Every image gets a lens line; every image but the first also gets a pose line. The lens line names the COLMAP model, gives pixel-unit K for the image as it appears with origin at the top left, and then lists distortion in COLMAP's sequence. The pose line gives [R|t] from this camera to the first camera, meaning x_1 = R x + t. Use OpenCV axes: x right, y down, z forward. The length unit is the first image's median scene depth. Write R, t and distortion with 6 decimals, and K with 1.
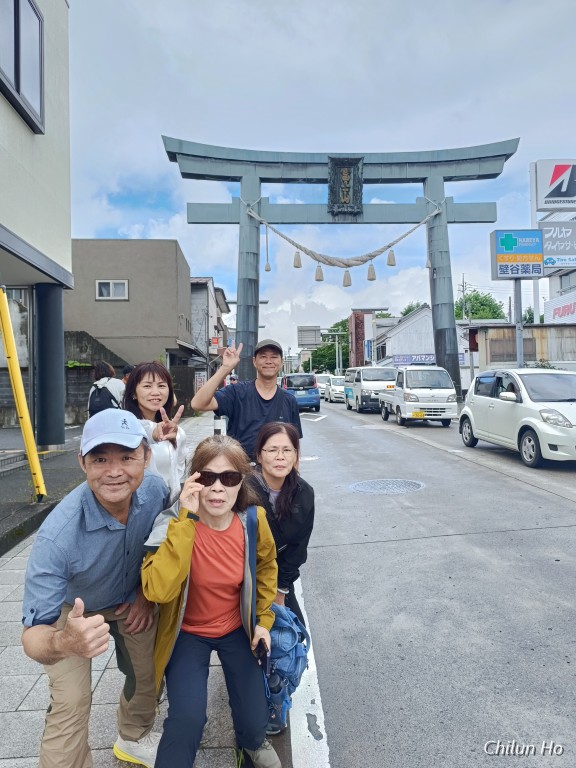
lens RADIAL K [[534.0, 0, 292.2], [0, 534.0, 384.6], [0, 0, 1]] dist [0.044242, -0.021792]
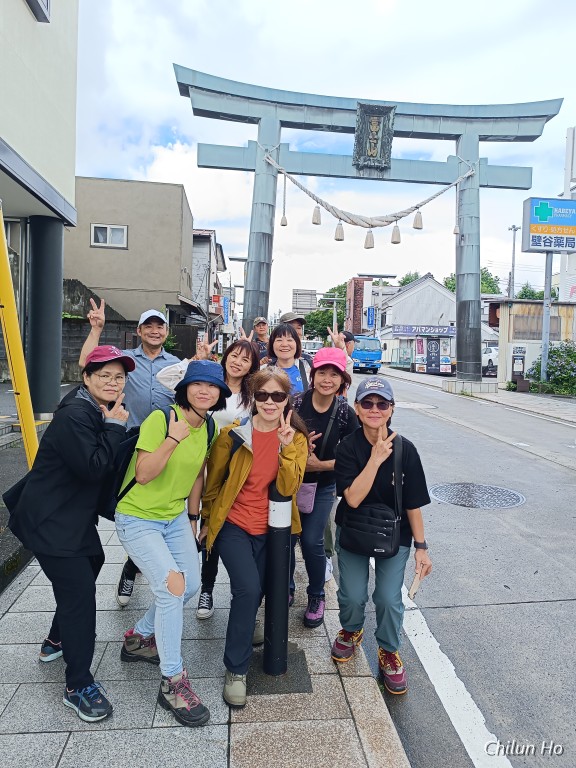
lens RADIAL K [[534.0, 0, 298.8], [0, 534.0, 372.4], [0, 0, 1]] dist [0.044242, -0.021792]
pose [[0.997648, 0.054694, 0.041306, -0.043023], [-0.056497, 0.997441, 0.043822, -0.004294], [-0.038804, -0.046052, 0.998185, 0.073384]]
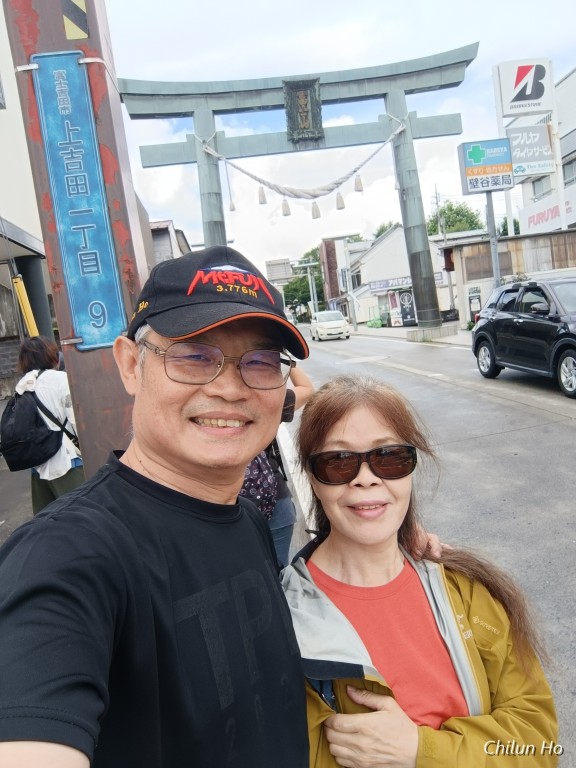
lens RADIAL K [[566.1, 0, 281.6], [0, 566.1, 387.0], [0, 0, 1]] dist [0.039189, -0.077145]
pose [[0.993735, -0.110523, 0.016584, -0.009635], [0.107904, 0.987469, 0.115158, -0.007082], [-0.029103, -0.112647, 0.993209, -0.051648]]
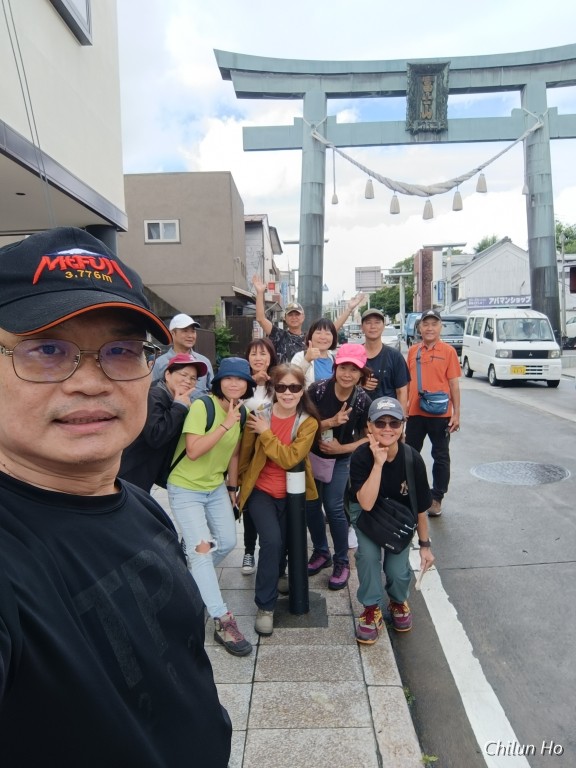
lens RADIAL K [[566.1, 0, 287.7], [0, 566.1, 387.7], [0, 0, 1]] dist [0.039189, -0.077145]
pose [[0.994985, 0.000107, -0.100025, -0.029253], [0.009938, 0.994945, 0.099929, -0.008153], [0.099530, -0.100422, 0.989954, 0.046989]]
